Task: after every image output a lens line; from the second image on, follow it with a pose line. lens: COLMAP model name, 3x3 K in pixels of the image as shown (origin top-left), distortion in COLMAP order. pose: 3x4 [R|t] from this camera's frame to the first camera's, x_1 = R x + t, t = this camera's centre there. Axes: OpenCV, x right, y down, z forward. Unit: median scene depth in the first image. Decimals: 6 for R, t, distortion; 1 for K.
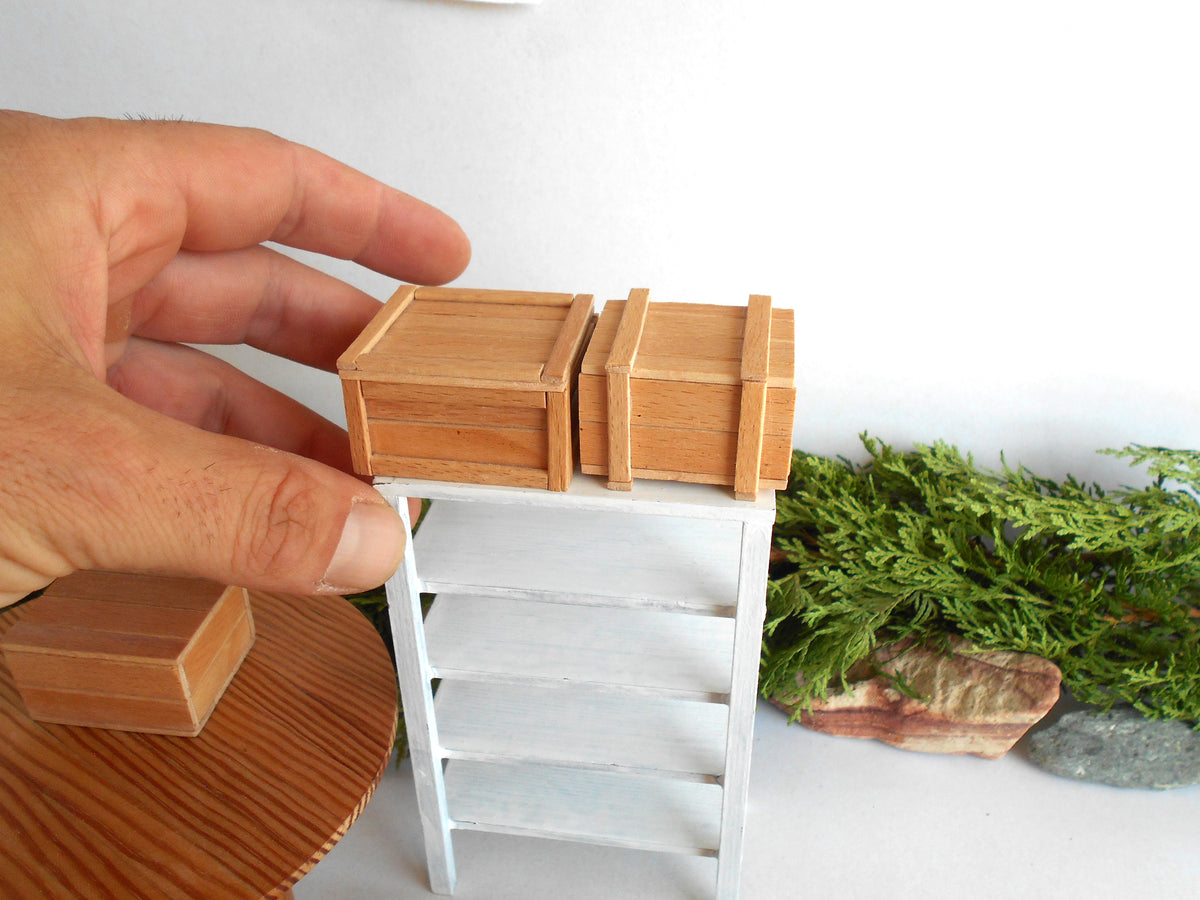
lens RADIAL K [[1038.7, 0, 606.8], [0, 1038.7, 462.6], [0, 0, 1]] dist [-0.010242, 0.013246]
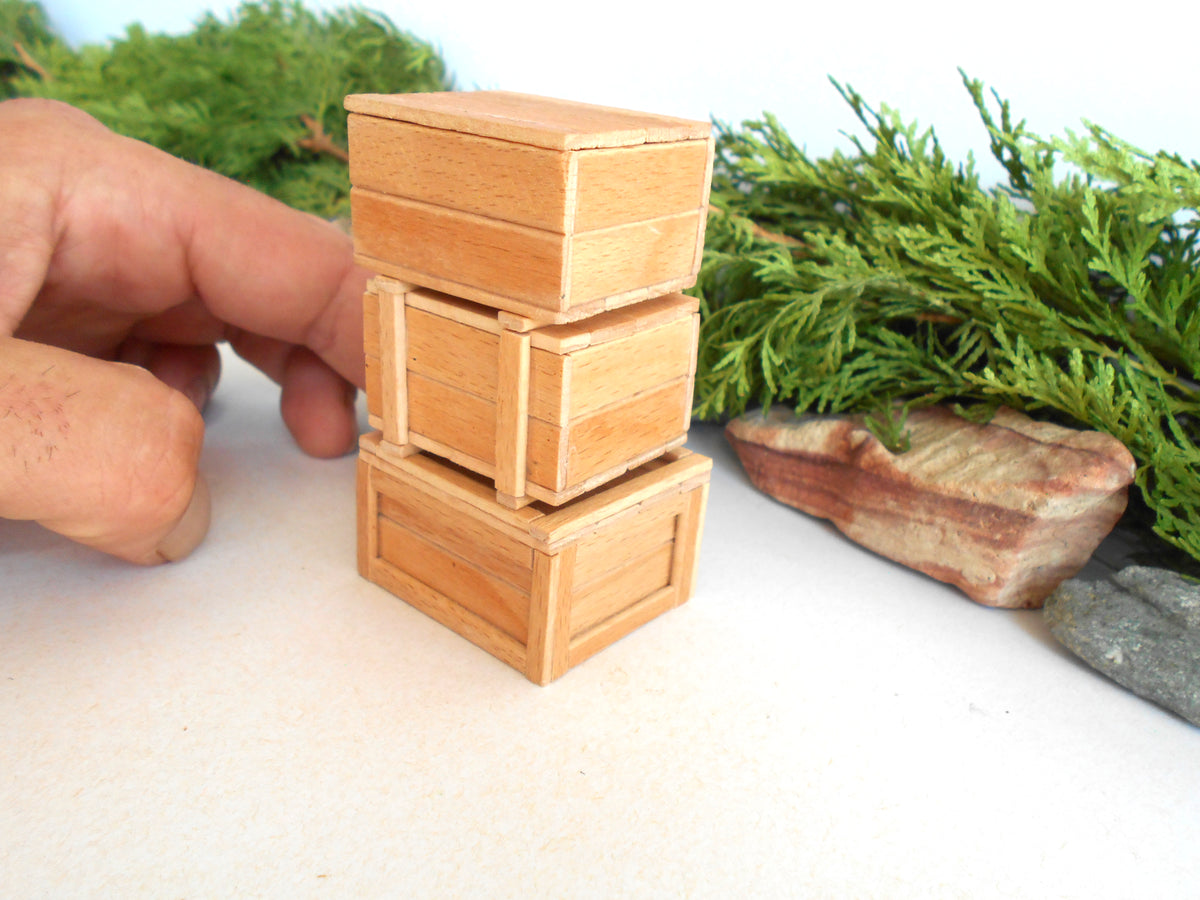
lens RADIAL K [[1038.7, 0, 602.2], [0, 1038.7, 449.1], [0, 0, 1]] dist [-0.010242, 0.013246]
pose [[0.791217, 0.298705, -0.533620, 0.494359], [-0.385994, 0.920743, -0.056921, 0.327313], [0.474325, 0.251011, 0.843806, 0.389997]]
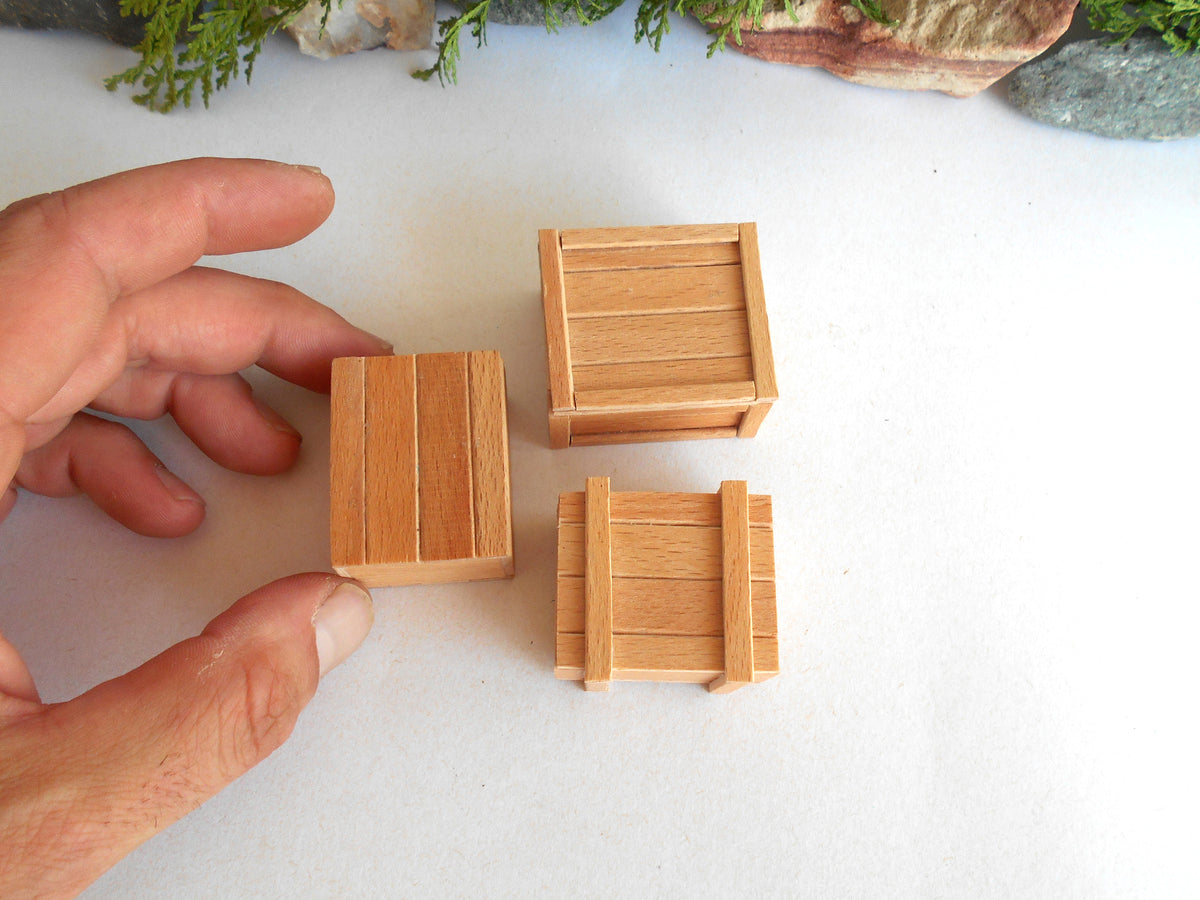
lens RADIAL K [[1038.7, 0, 598.3], [0, 1038.7, 440.7], [0, 0, 1]] dist [-0.010242, 0.013246]
pose [[0.999587, 0.002477, 0.028646, 0.072064], [-0.020520, 0.759321, 0.650393, -0.026294], [-0.020140, -0.650712, 0.759058, 0.233538]]
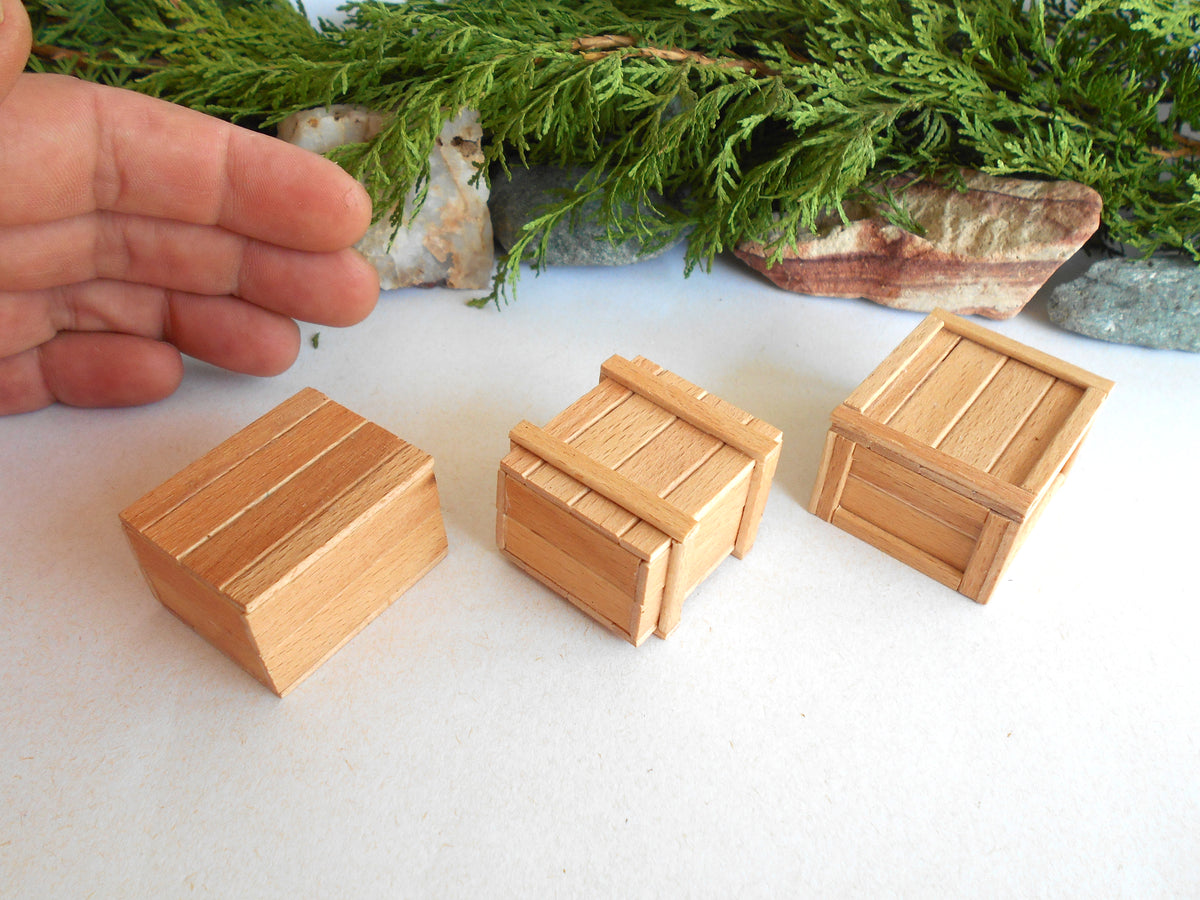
lens RADIAL K [[1038.7, 0, 601.0], [0, 1038.7, 447.6], [0, 0, 1]] dist [-0.010242, 0.013246]
pose [[0.998241, 0.001671, 0.059270, 0.005177], [-0.013254, 0.980596, 0.195590, 0.232185], [-0.057793, -0.196032, 0.978893, 0.197334]]
